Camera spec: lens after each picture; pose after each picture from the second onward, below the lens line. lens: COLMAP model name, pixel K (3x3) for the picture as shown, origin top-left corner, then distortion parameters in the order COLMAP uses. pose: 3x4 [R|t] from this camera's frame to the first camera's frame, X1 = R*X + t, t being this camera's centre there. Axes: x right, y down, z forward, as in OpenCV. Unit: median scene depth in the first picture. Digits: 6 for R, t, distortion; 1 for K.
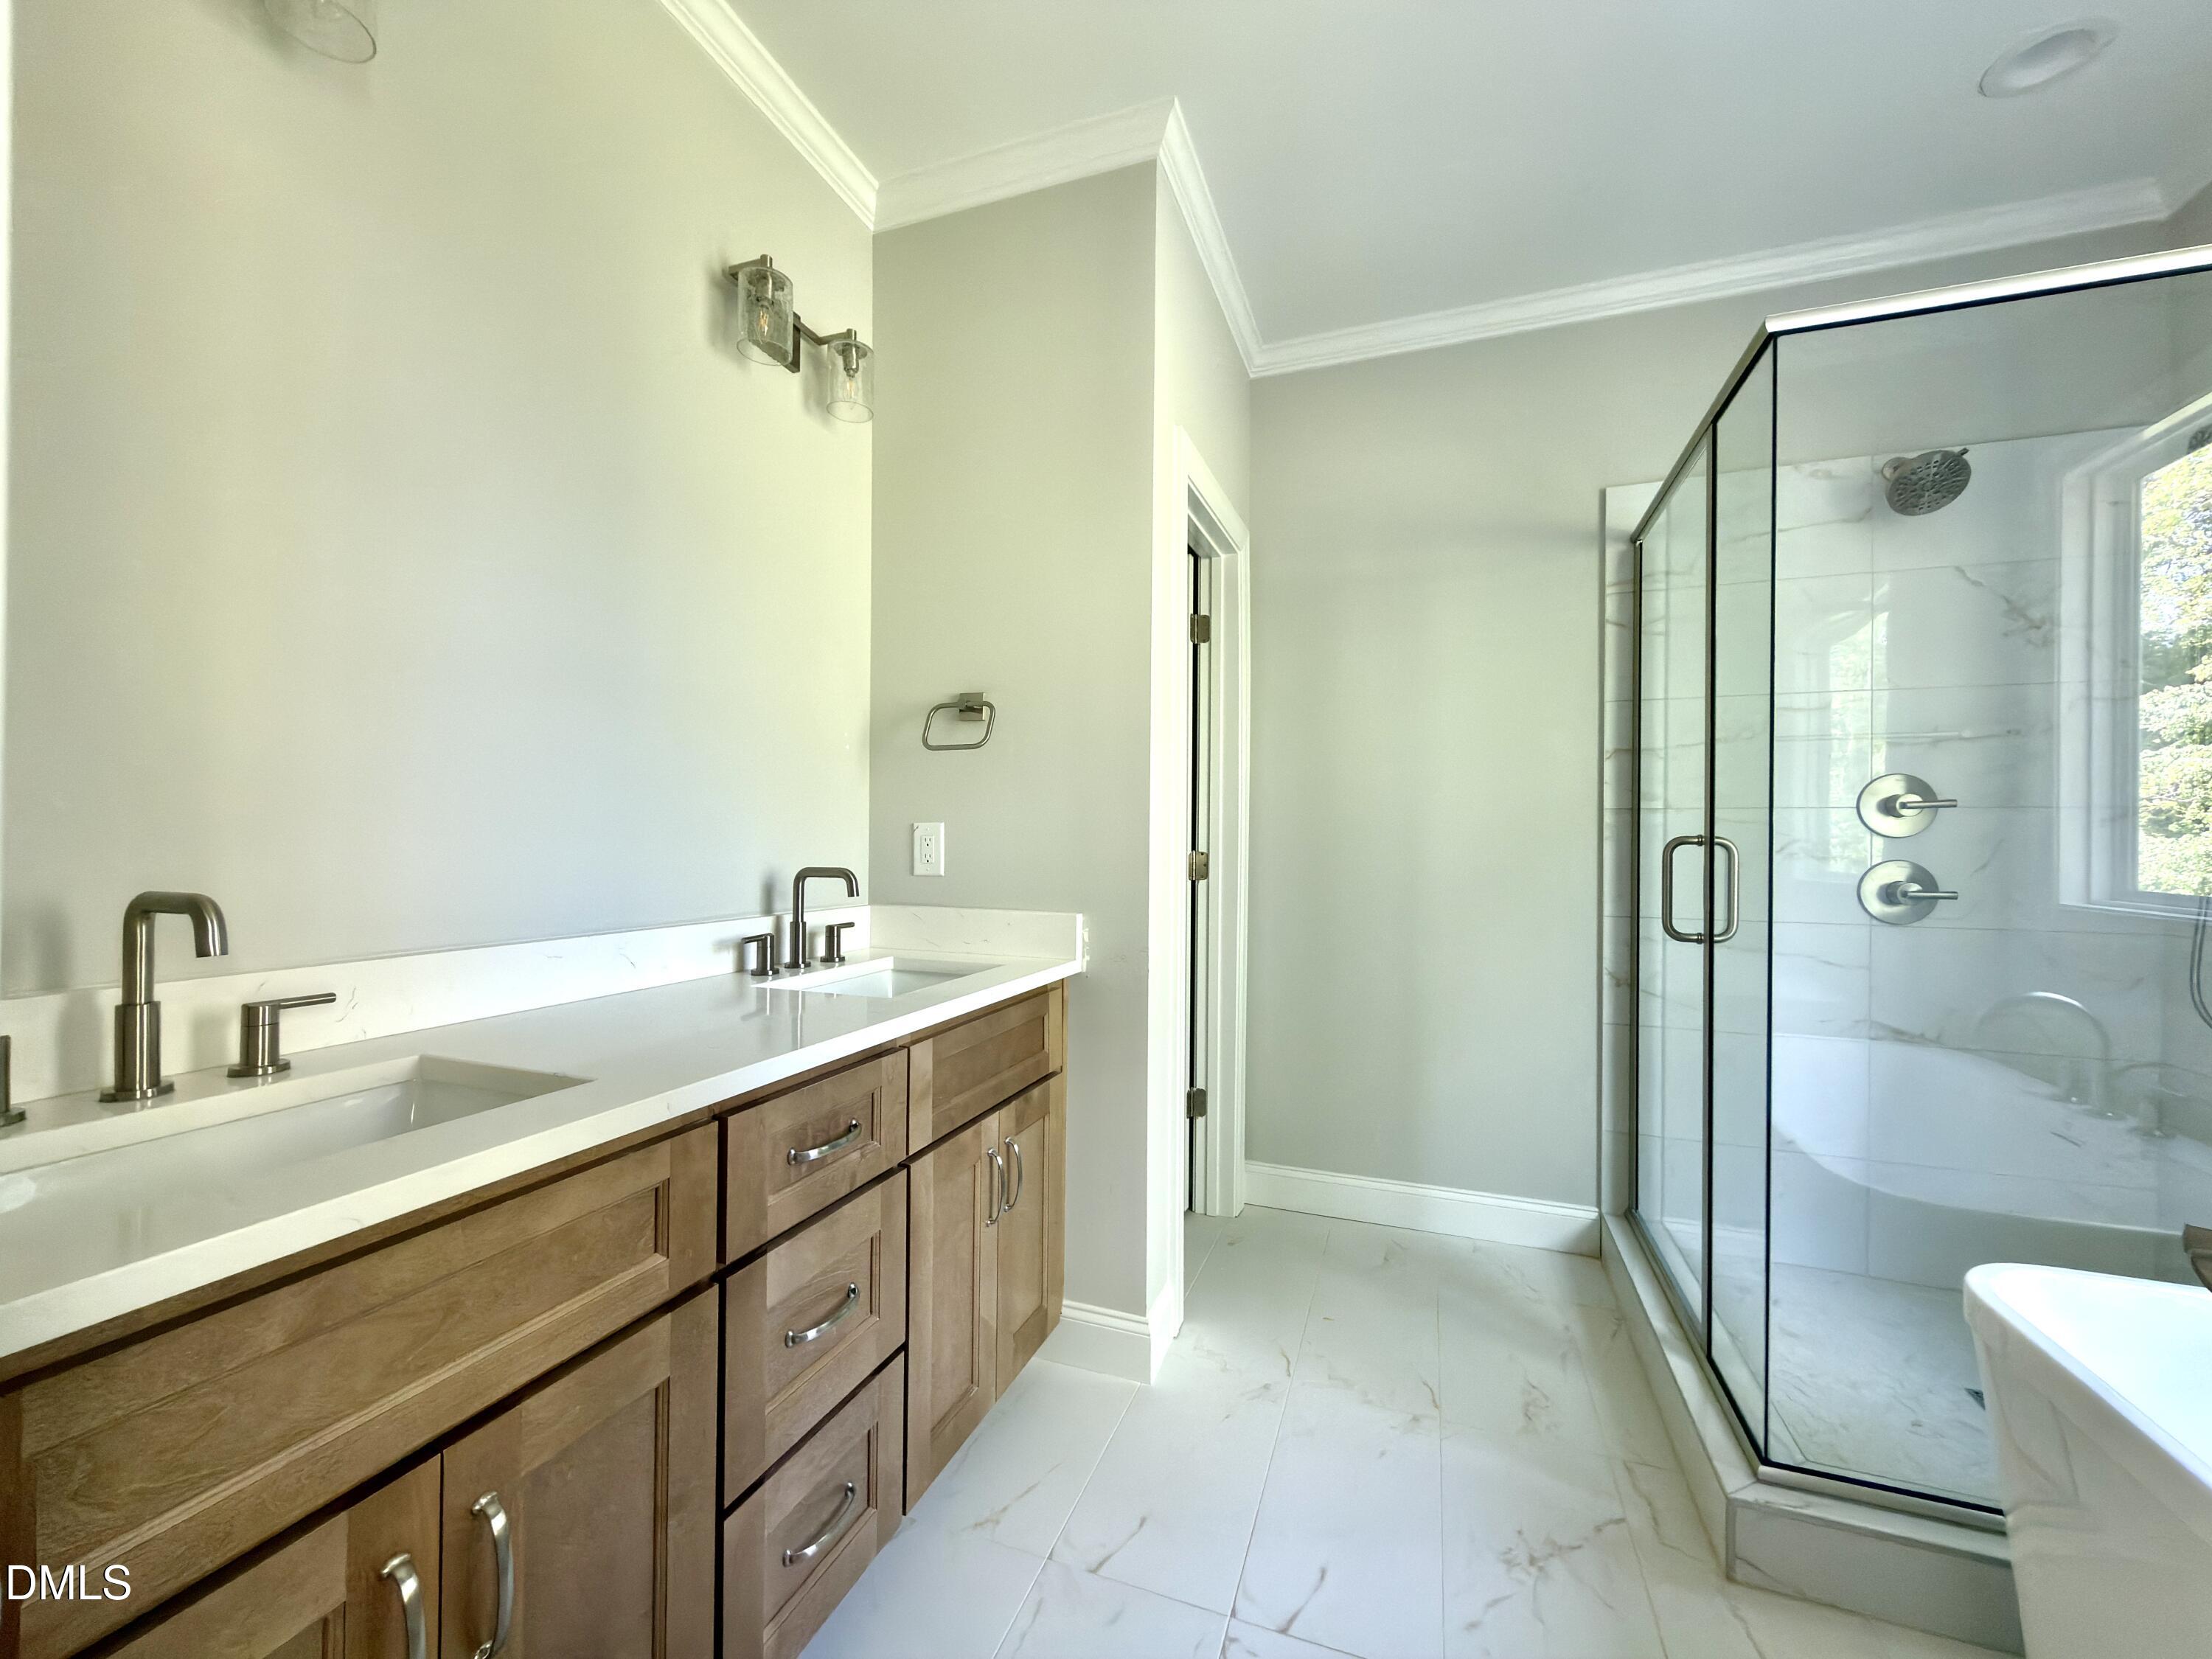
lens RADIAL K [[887.8, 0, 1104.2], [0, 887.8, 835.1], [0, 0, 1]] dist [0.001272, 0.000171]
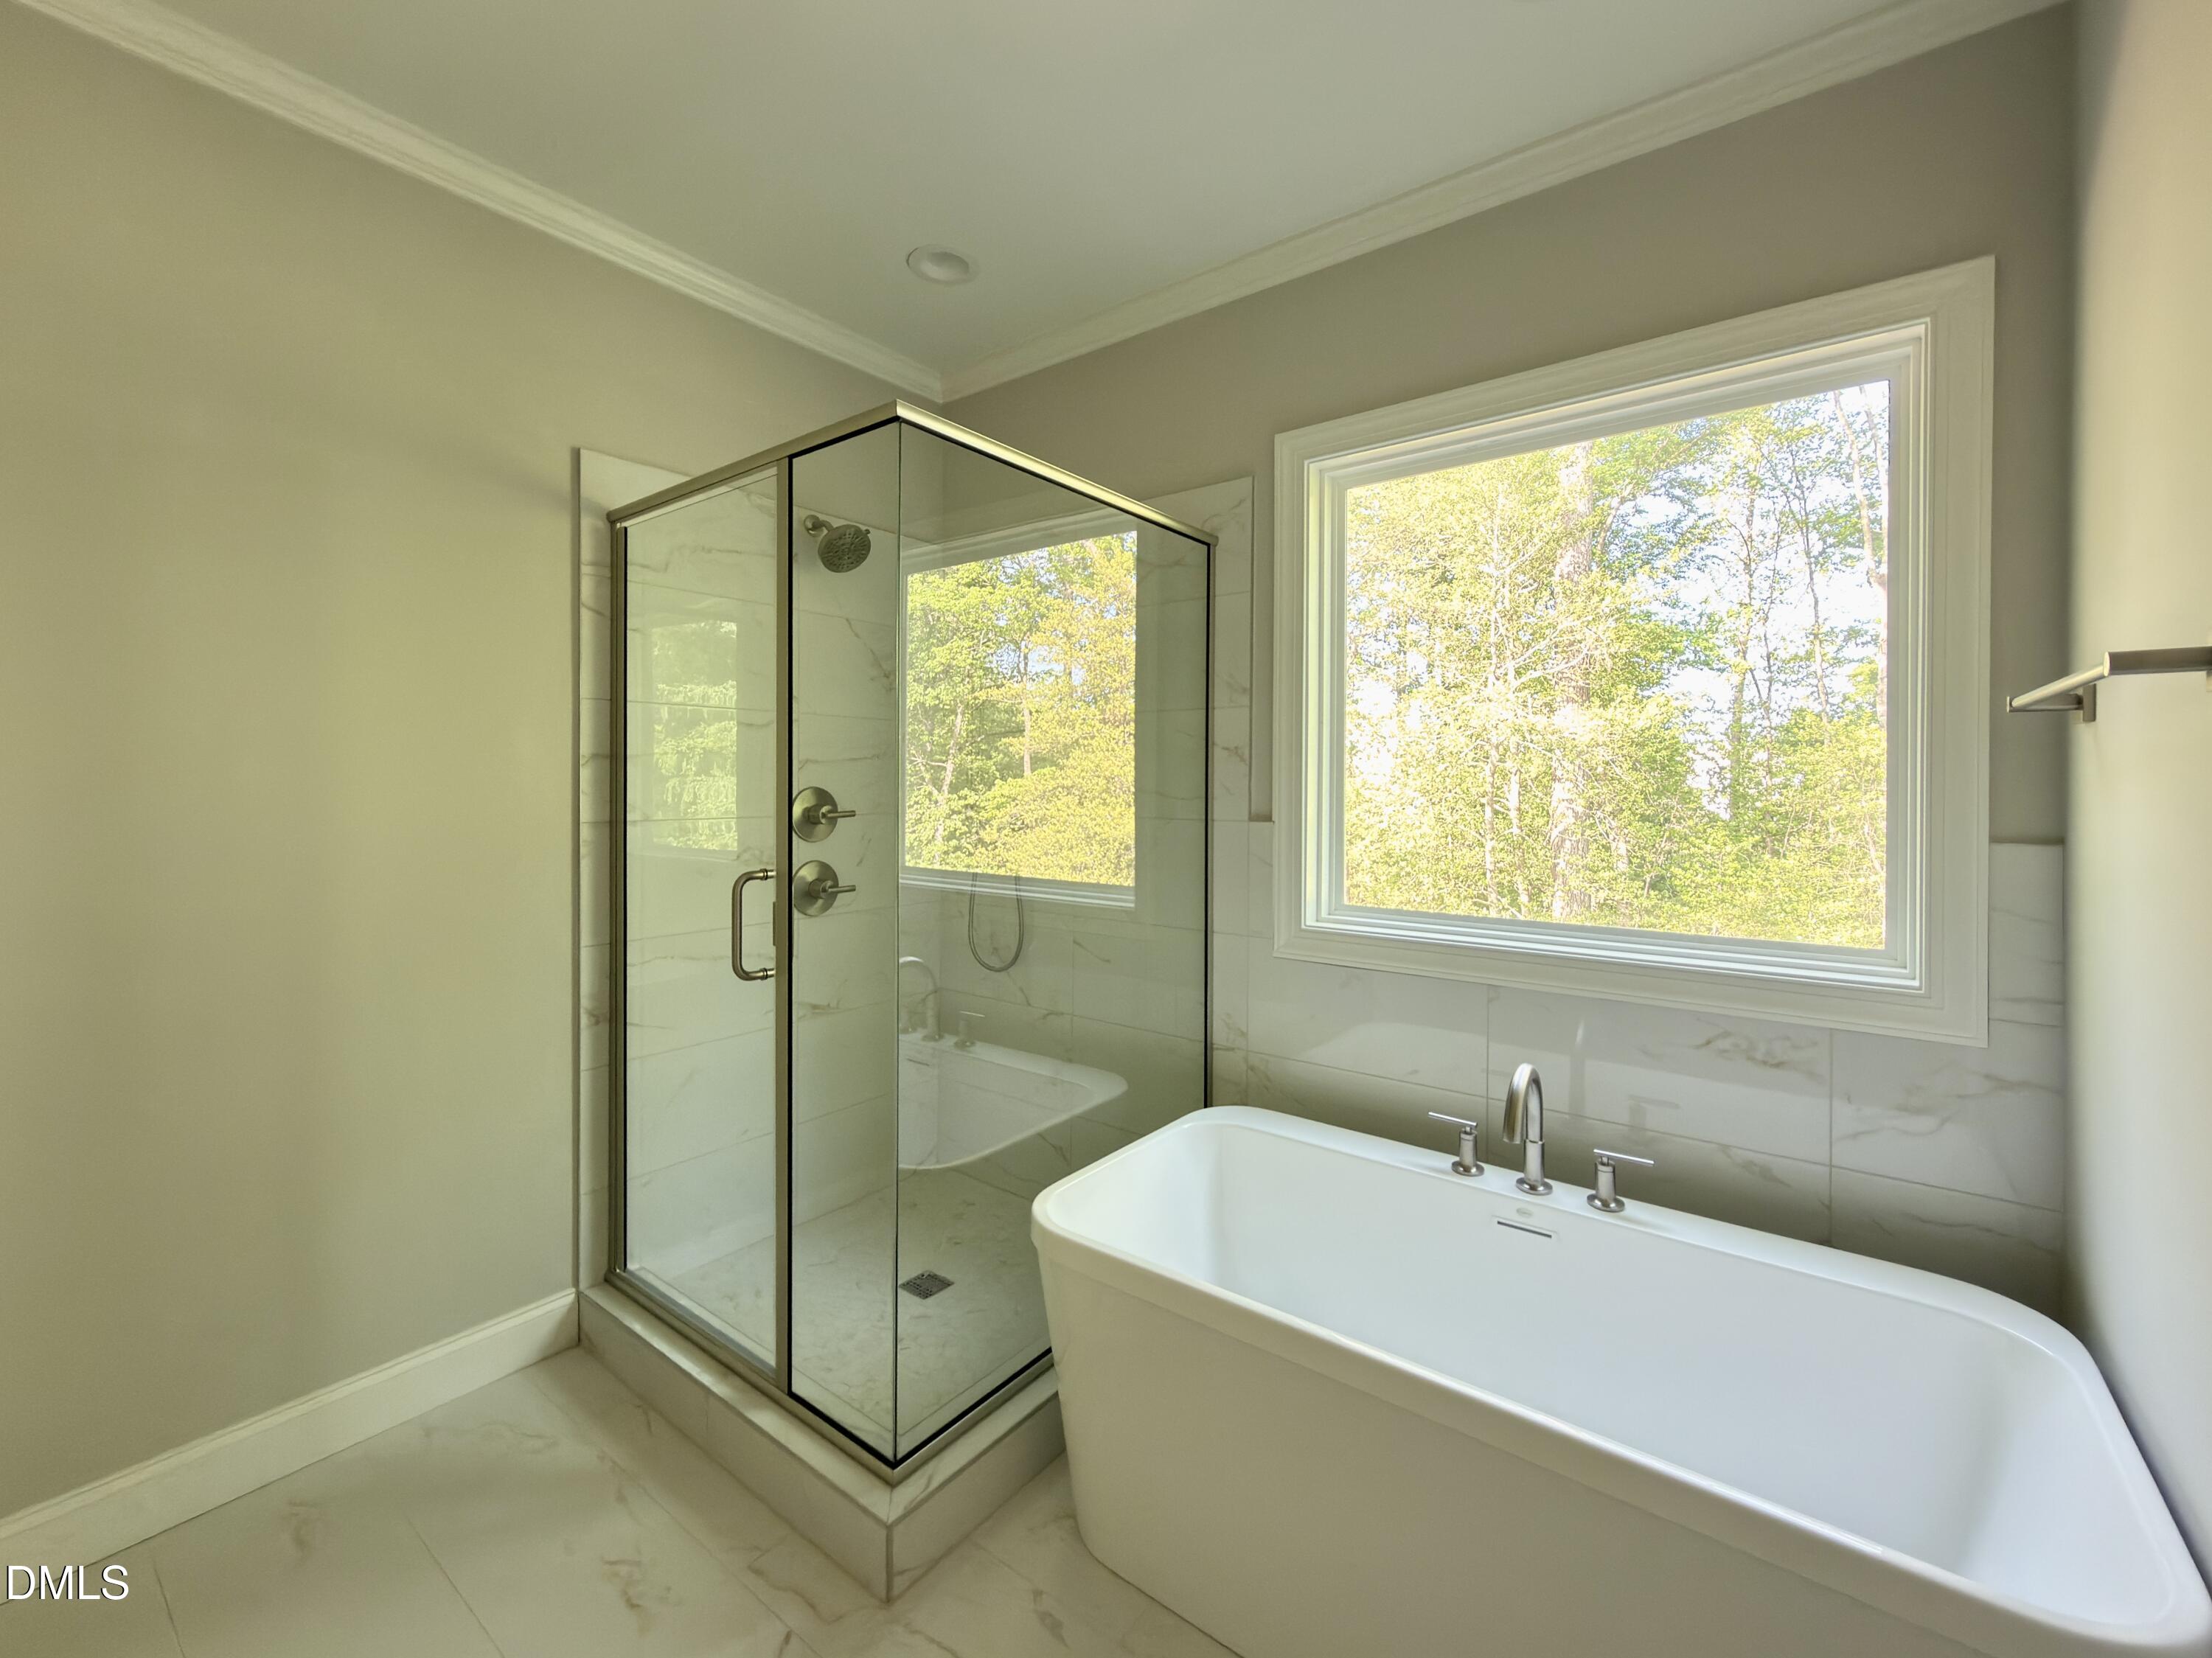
lens RADIAL K [[923.8, 0, 1104.0], [0, 923.8, 787.5], [0, 0, 1]] dist [0.004916, 0.000290]
pose [[0.293045, -0.012131, 0.956022, -0.152016], [-0.006176, 0.999875, 0.014580, -0.083234], [-0.956079, -0.010177, 0.292933, 0.264053]]
